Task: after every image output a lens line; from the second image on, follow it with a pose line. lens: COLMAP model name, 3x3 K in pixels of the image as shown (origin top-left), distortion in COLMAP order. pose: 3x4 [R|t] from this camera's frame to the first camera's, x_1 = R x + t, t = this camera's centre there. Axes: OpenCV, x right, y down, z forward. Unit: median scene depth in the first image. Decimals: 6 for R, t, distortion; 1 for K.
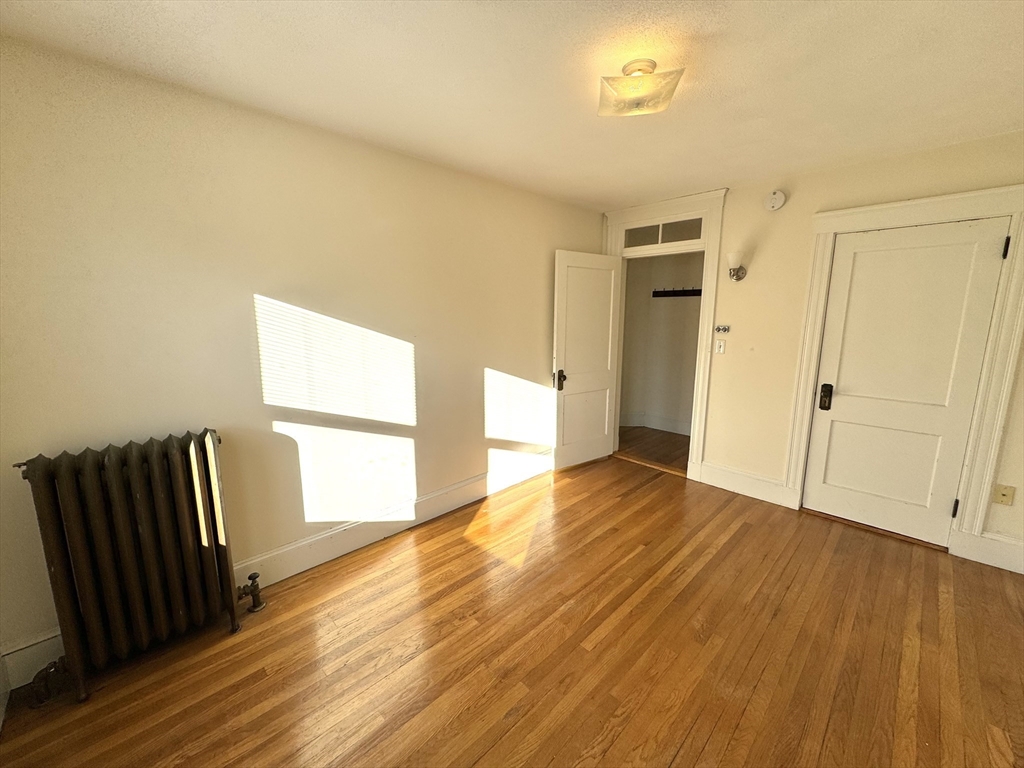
lens RADIAL K [[407.2, 0, 511.8], [0, 407.2, 381.9], [0, 0, 1]] dist [-0.001258, 0.000155]
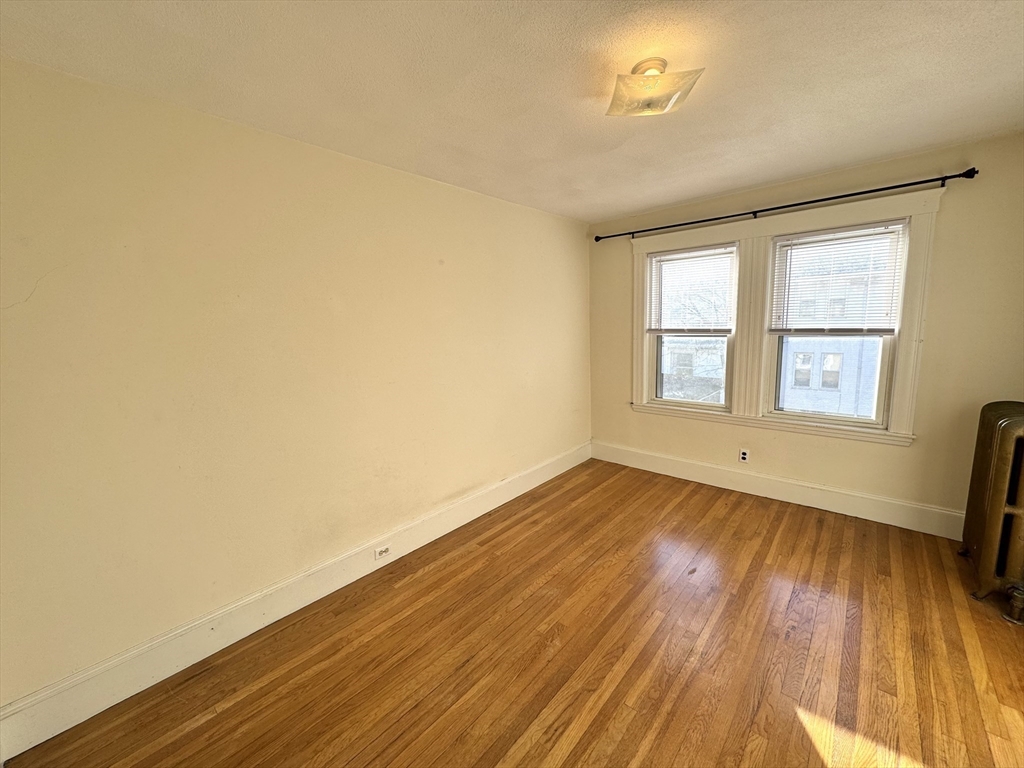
lens RADIAL K [[407.2, 0, 511.8], [0, 407.2, 381.9], [0, 0, 1]] dist [-0.001258, 0.000155]
pose [[-0.996834, 0.045005, -0.065542, 0.635591], [0.022809, 0.951594, 0.306510, -0.319082], [0.076163, 0.304045, -0.949608, 1.833853]]
